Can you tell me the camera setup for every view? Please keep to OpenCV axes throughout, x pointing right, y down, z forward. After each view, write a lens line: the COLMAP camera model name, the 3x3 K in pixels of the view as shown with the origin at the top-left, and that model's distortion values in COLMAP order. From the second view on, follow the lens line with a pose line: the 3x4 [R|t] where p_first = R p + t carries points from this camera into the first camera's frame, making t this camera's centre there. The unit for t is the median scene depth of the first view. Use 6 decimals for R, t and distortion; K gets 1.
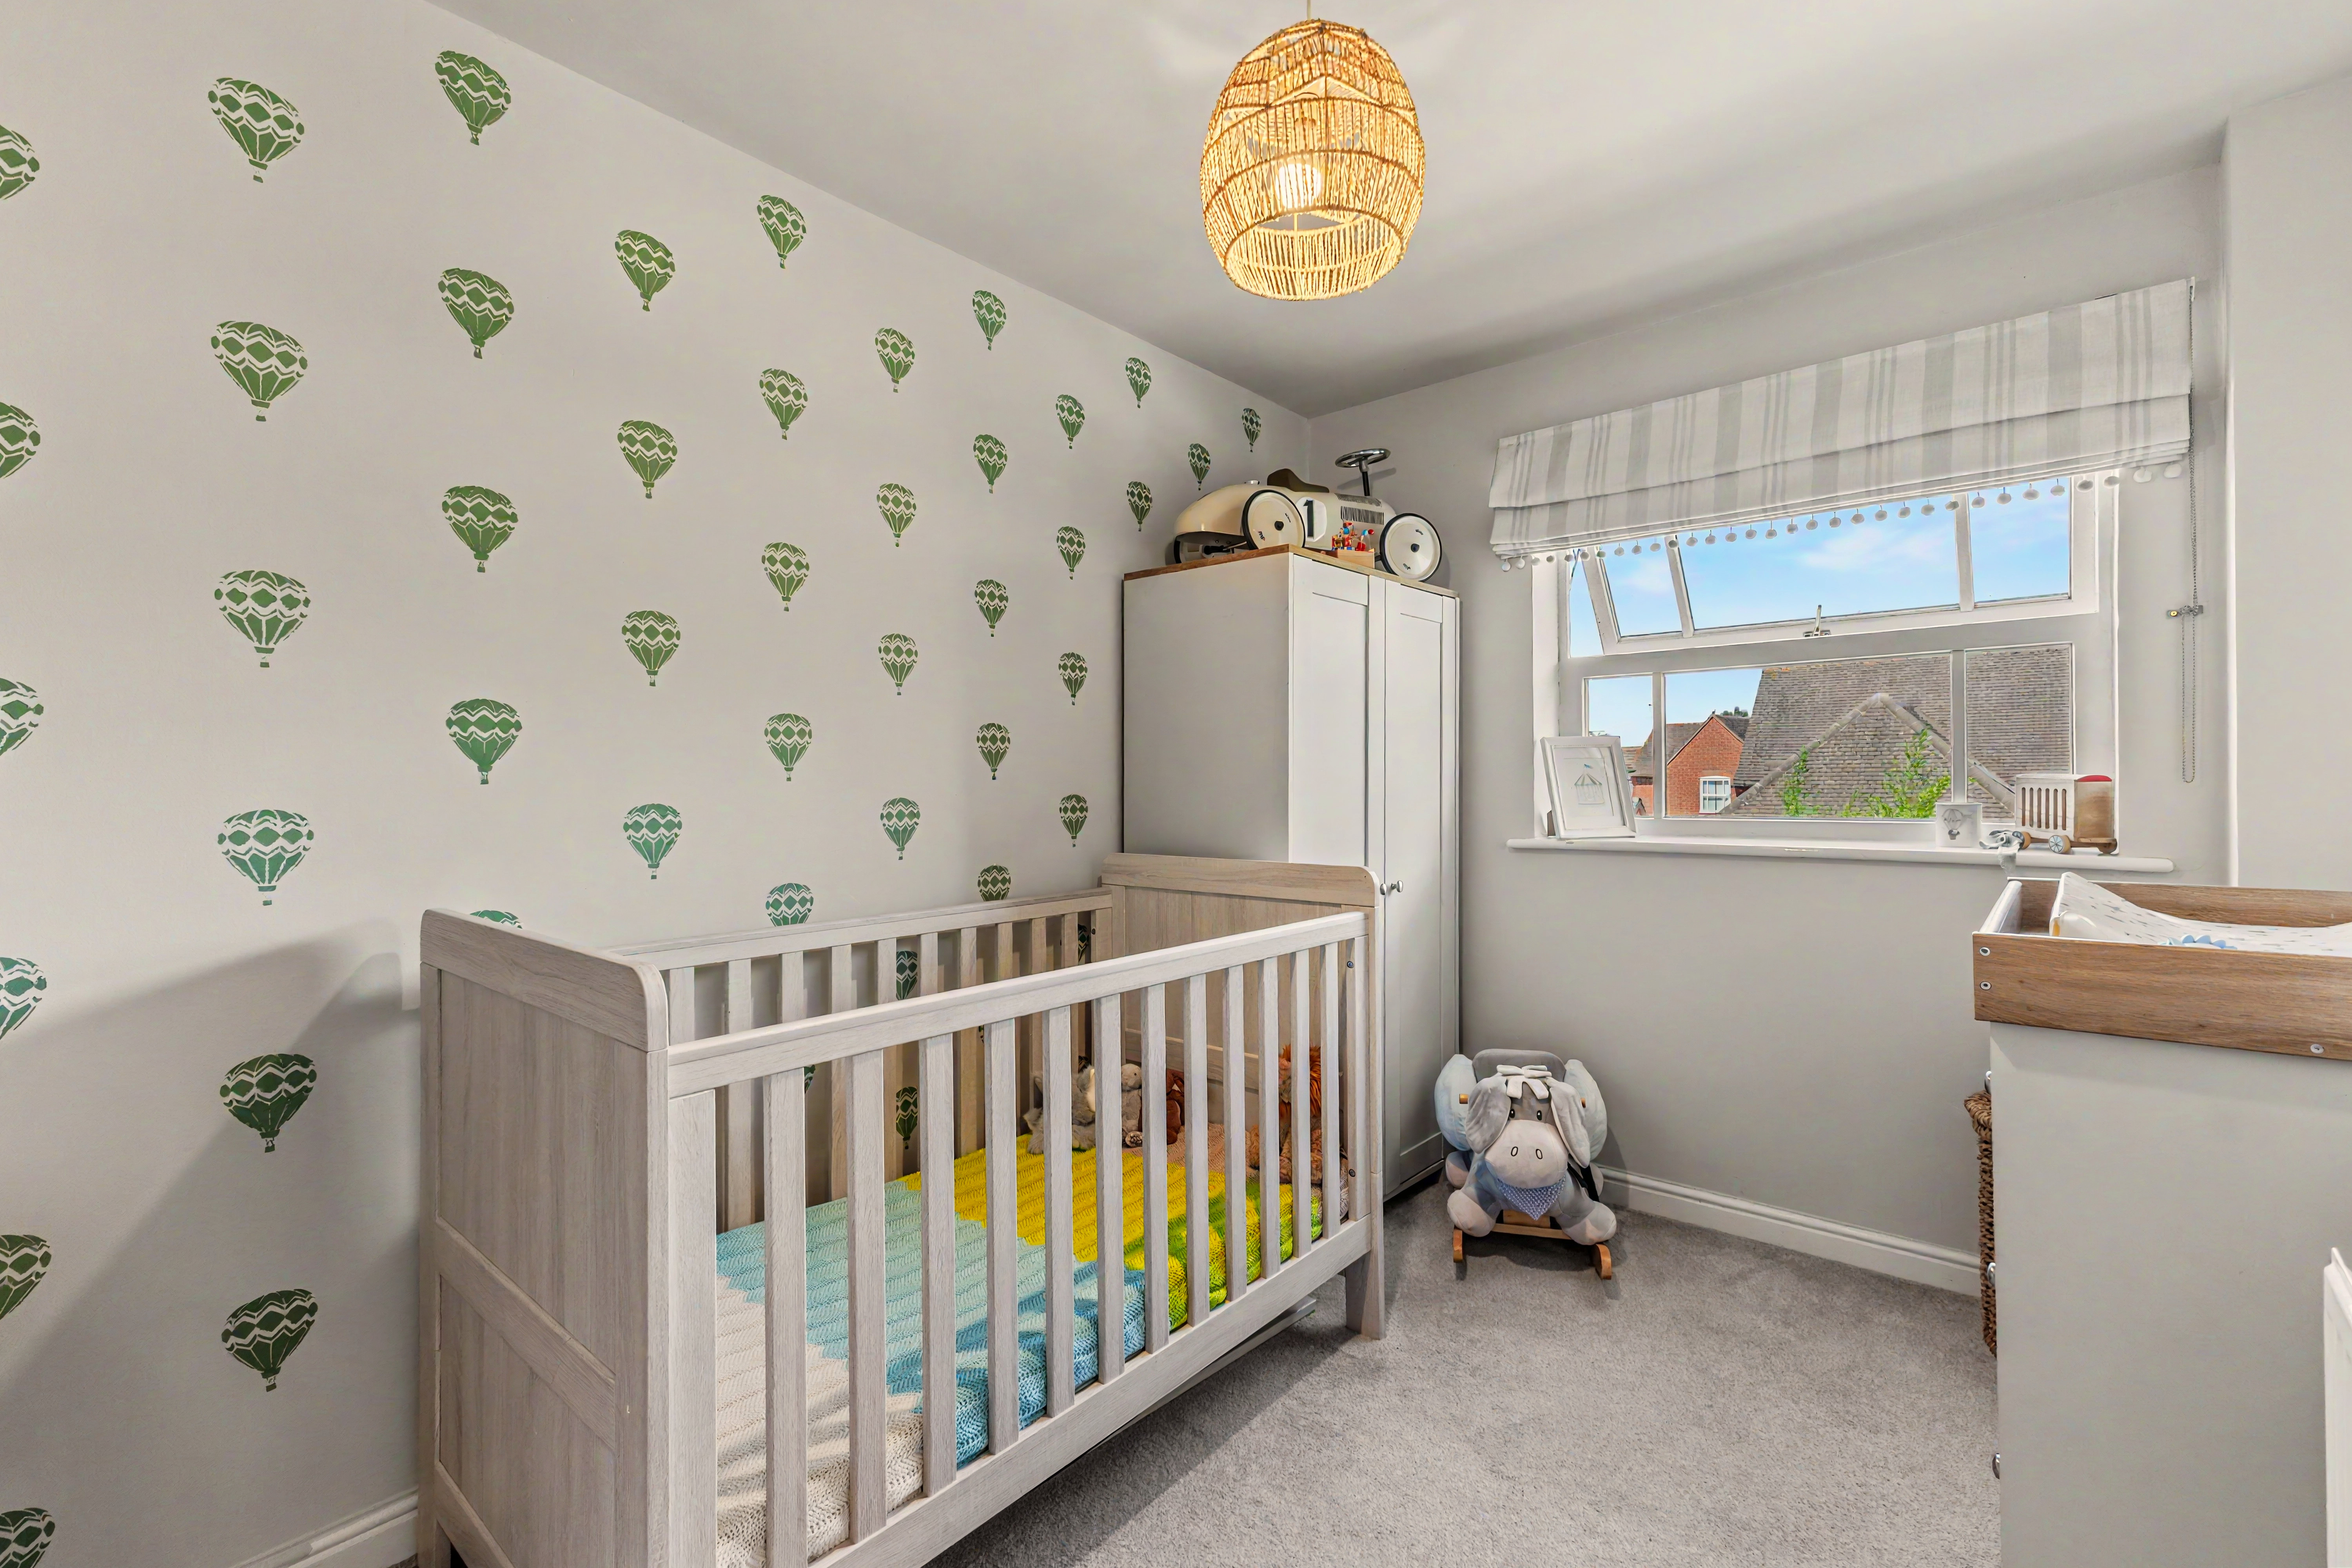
lens RADIAL K [[1026.9, 0, 1166.5], [0, 1026.9, 780.9], [0, 0, 1]] dist [0.003760, 0.001120]
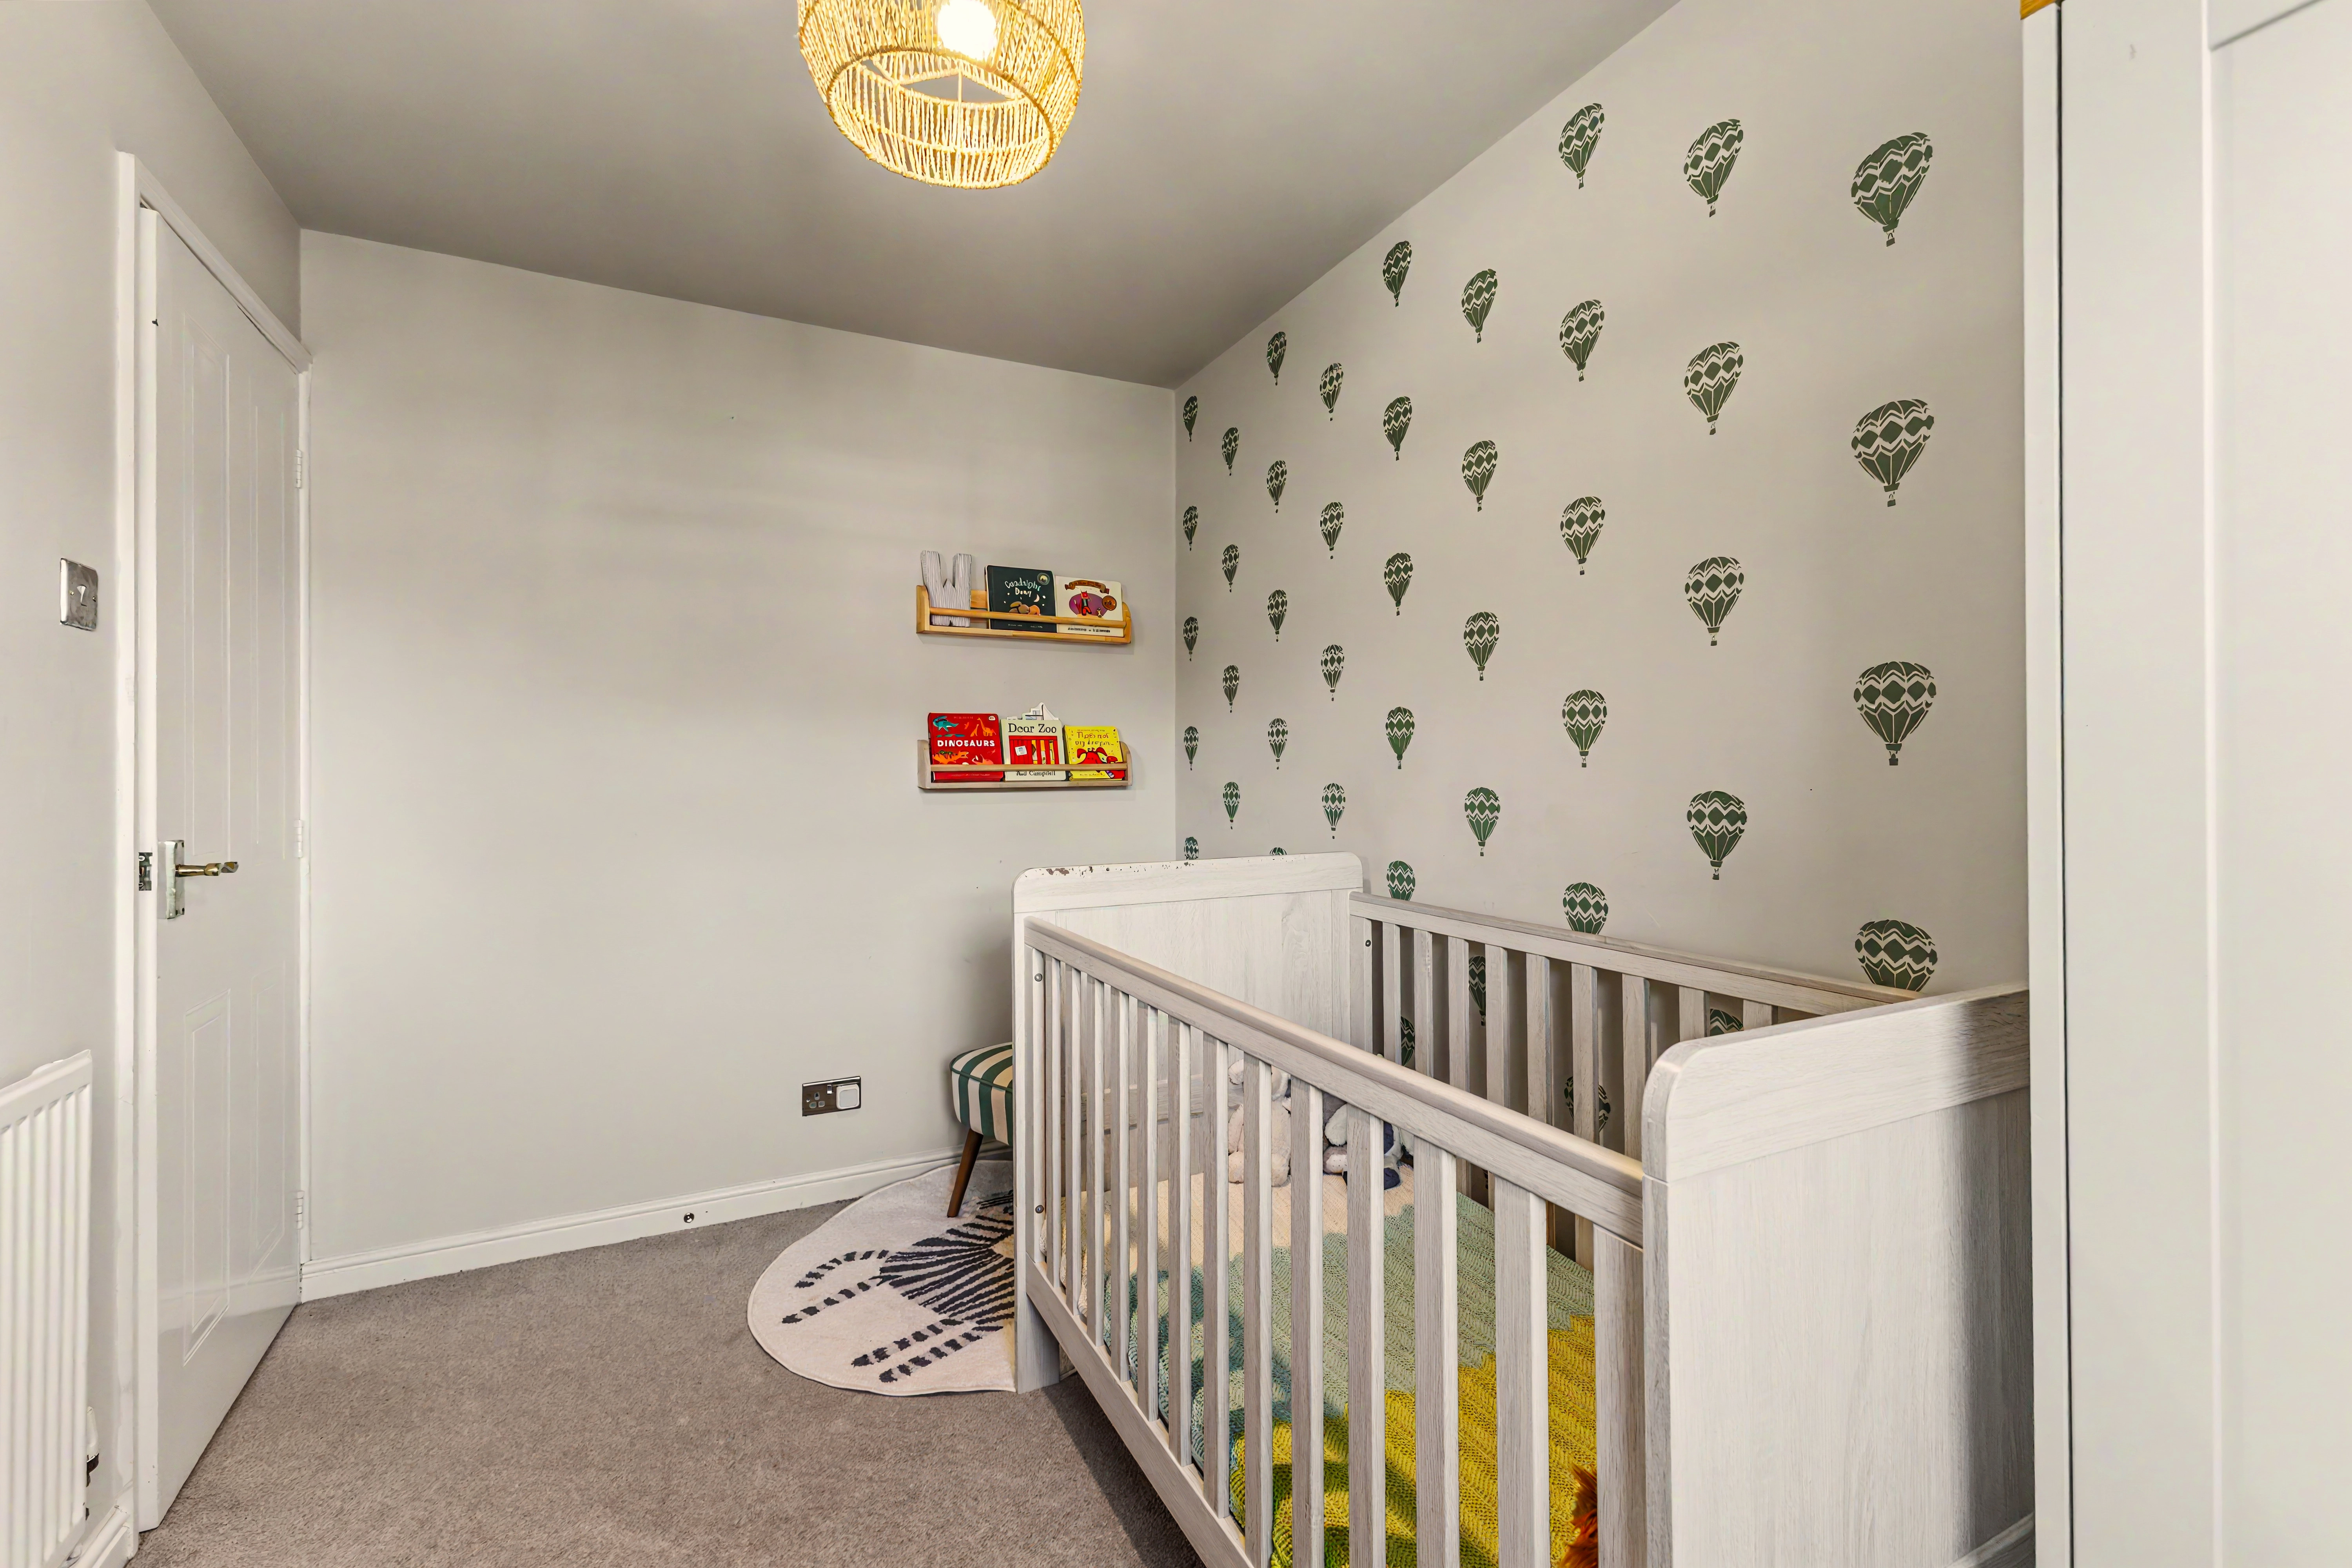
lens RADIAL K [[1026.9, 0, 1173.4], [0, 1026.9, 766.1], [0, 0, 1]] dist [0.003760, 0.001120]
pose [[-0.387049, -0.000173, -0.922059, 0.565473], [0.000501, 1.000000, -0.000398, -0.000576], [0.922059, -0.000616, -0.387048, 0.994436]]
